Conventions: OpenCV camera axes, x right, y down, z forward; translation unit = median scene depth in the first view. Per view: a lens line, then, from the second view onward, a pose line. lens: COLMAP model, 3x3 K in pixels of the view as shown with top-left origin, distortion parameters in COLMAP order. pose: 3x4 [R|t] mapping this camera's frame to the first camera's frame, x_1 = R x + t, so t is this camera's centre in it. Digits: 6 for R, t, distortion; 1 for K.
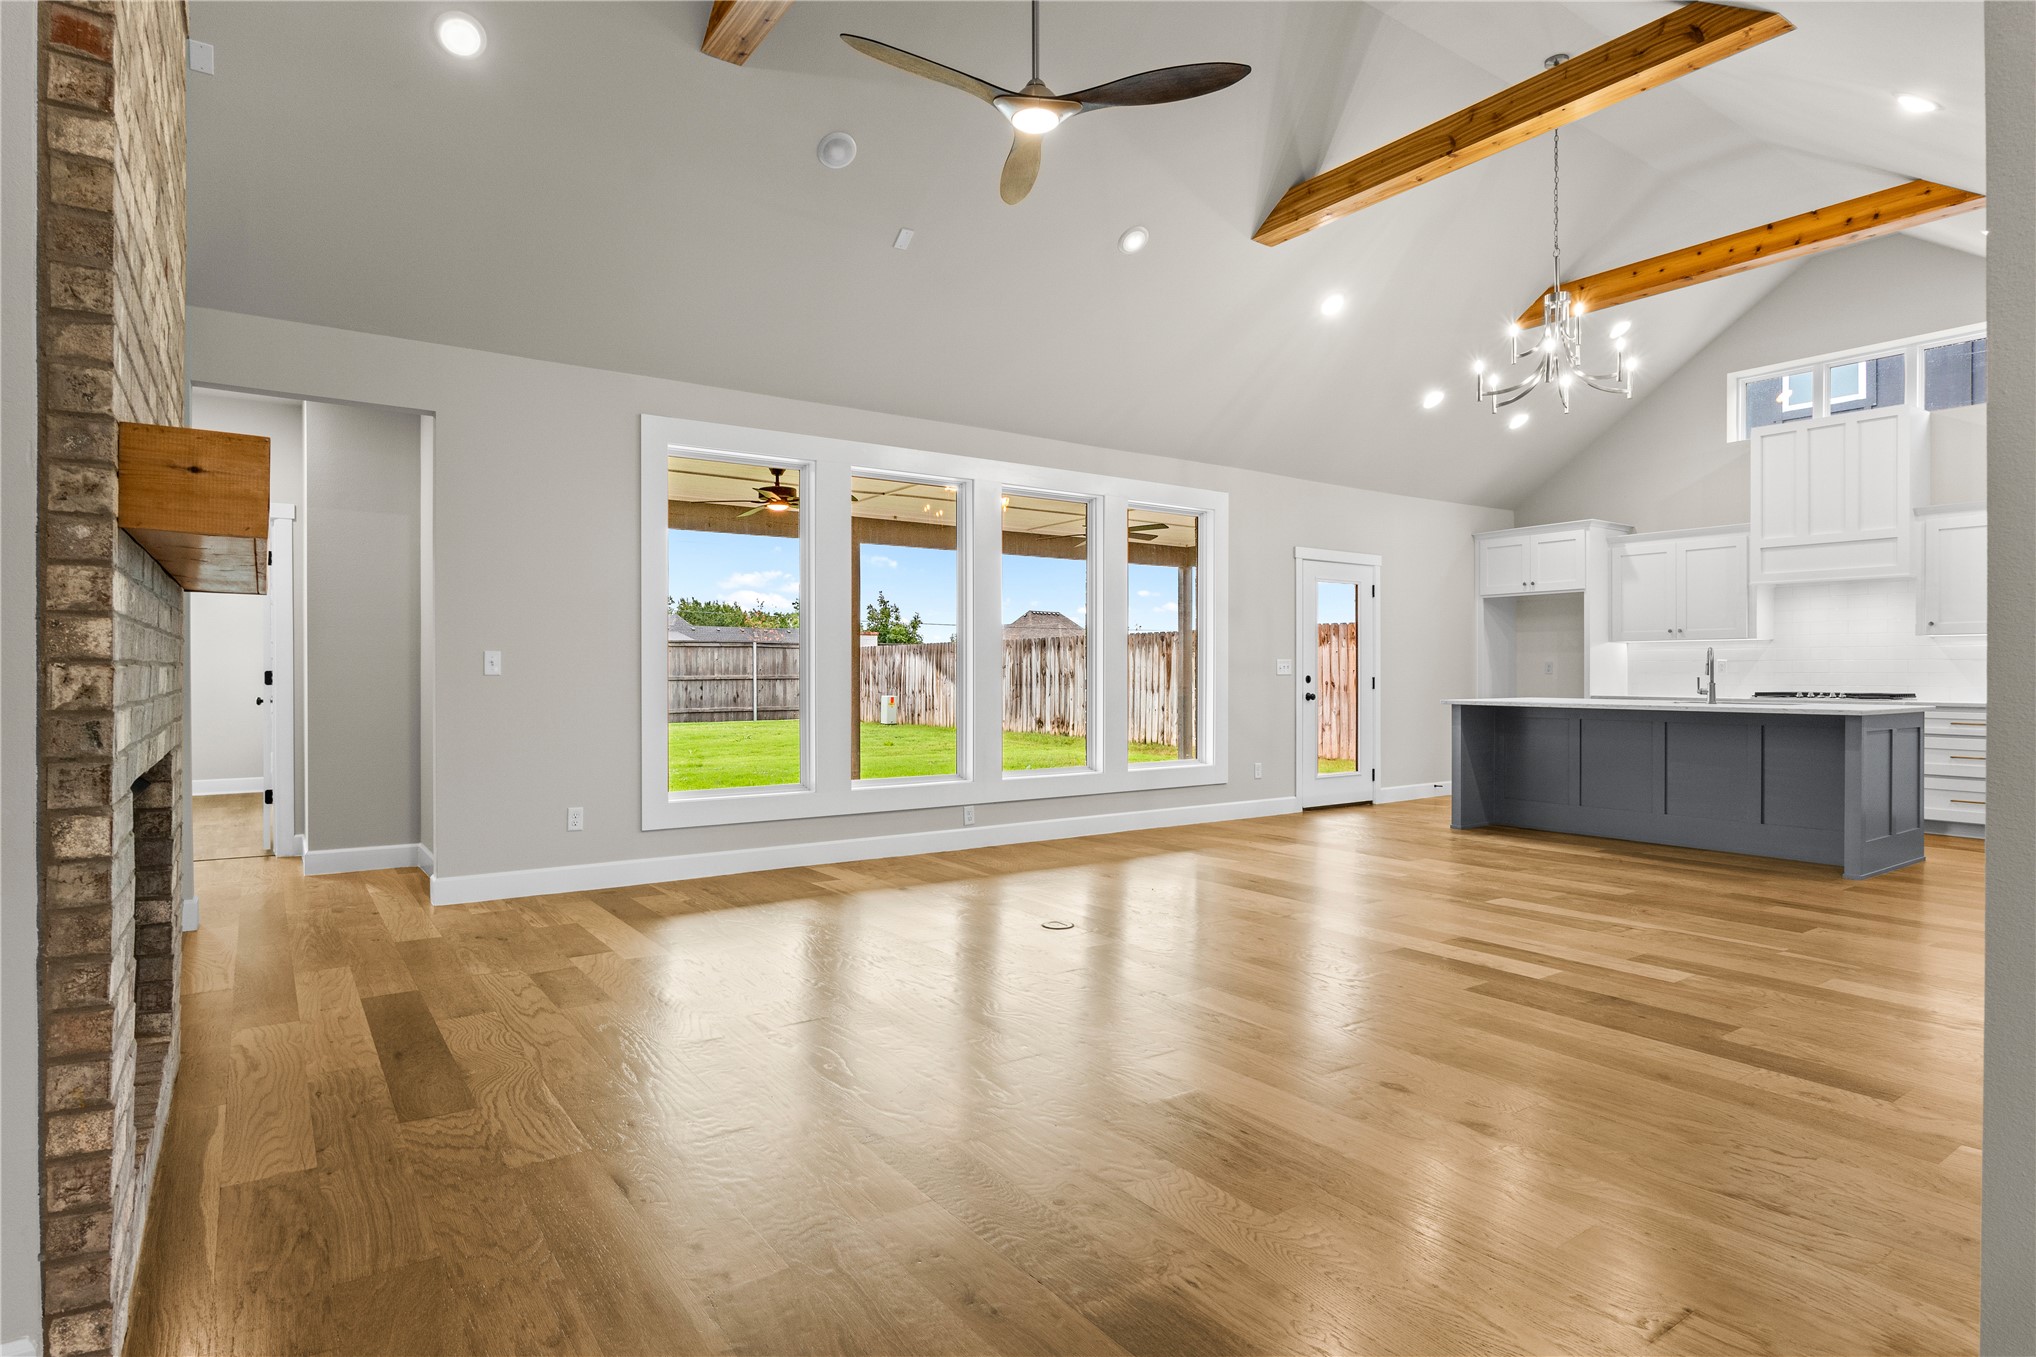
lens RADIAL K [[1087.3, 0, 1041.3], [0, 1087.3, 676.8], [0, 0, 1]] dist [-0.006867, 0.001744]
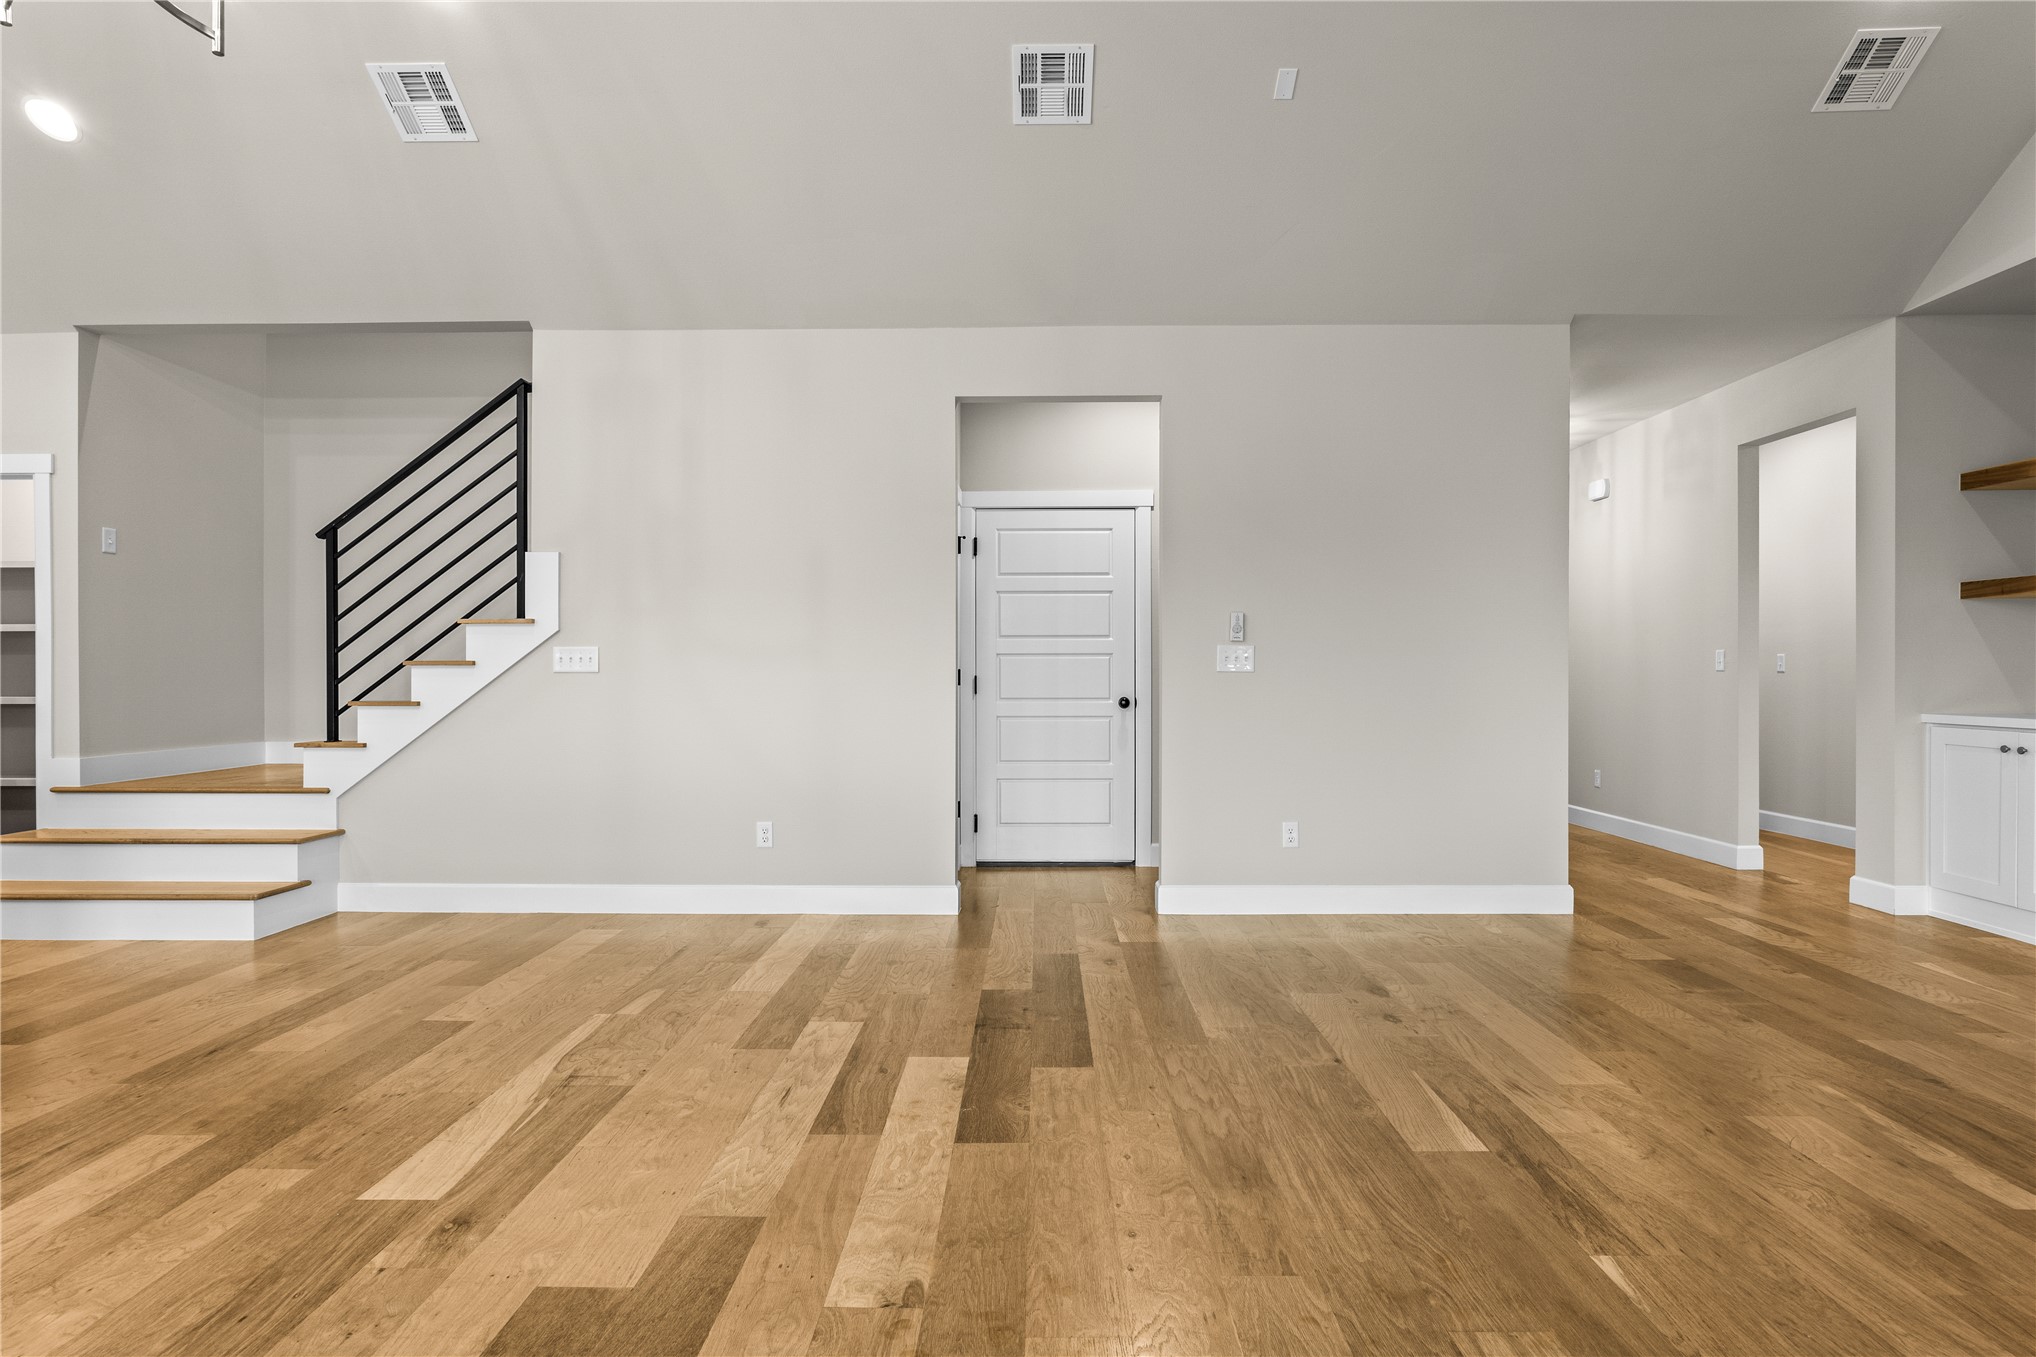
lens RADIAL K [[1087.3, 0, 1041.3], [0, 1087.3, 676.8], [0, 0, 1]] dist [-0.006867, 0.001744]
pose [[-0.802456, -0.005376, 0.596688, -0.077968], [0.001992, 0.999930, 0.011688, -0.010075], [-0.596709, 0.010568, -0.802388, 2.352910]]
